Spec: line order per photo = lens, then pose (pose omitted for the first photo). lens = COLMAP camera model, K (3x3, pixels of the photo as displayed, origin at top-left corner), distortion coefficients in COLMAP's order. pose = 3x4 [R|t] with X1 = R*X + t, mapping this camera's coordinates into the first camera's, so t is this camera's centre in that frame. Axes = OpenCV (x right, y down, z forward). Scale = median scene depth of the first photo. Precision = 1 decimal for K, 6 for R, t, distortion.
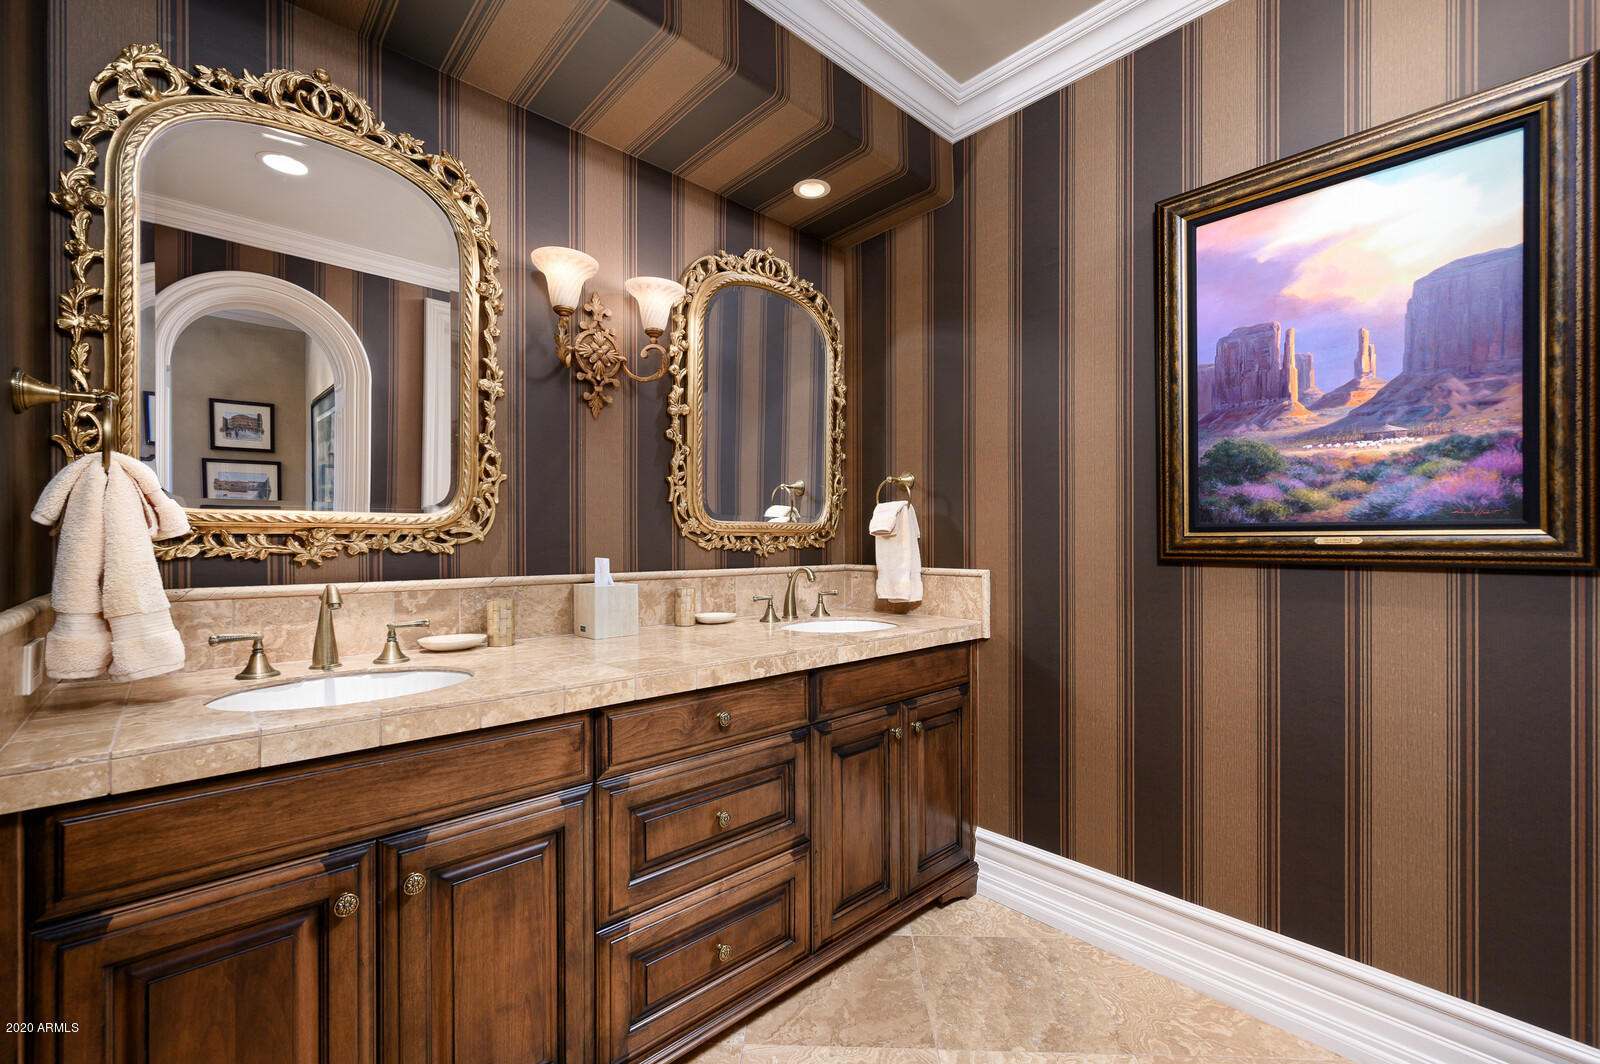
lens RADIAL K [[676.2, 0, 800.0], [0, 676.2, 532.0], [0, 0, 1]] dist [0.000053, -0.000345]
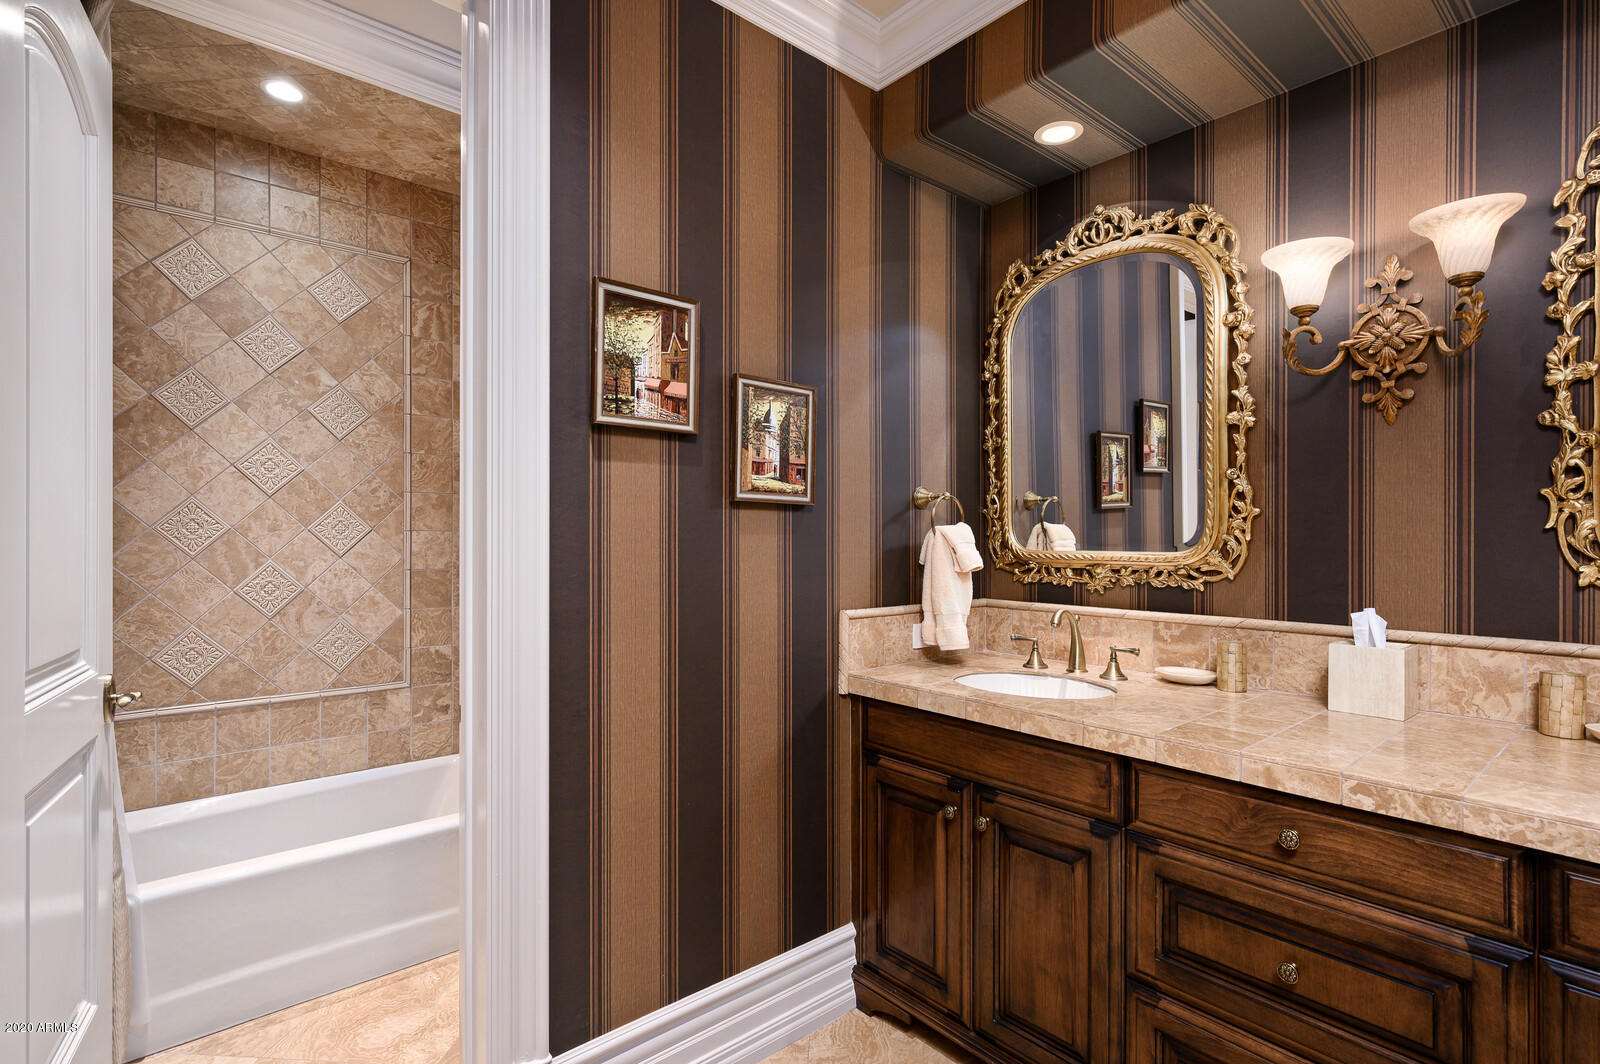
lens RADIAL K [[753.7, 0, 800.0], [0, 753.7, 532.0], [0, 0, 1]] dist [-0.000800, 0.000212]
pose [[-0.049139, -0.007546, -0.998763, 0.665373], [0.011560, 0.999900, -0.008123, -0.055420], [0.998725, -0.011945, -0.049047, 0.448613]]
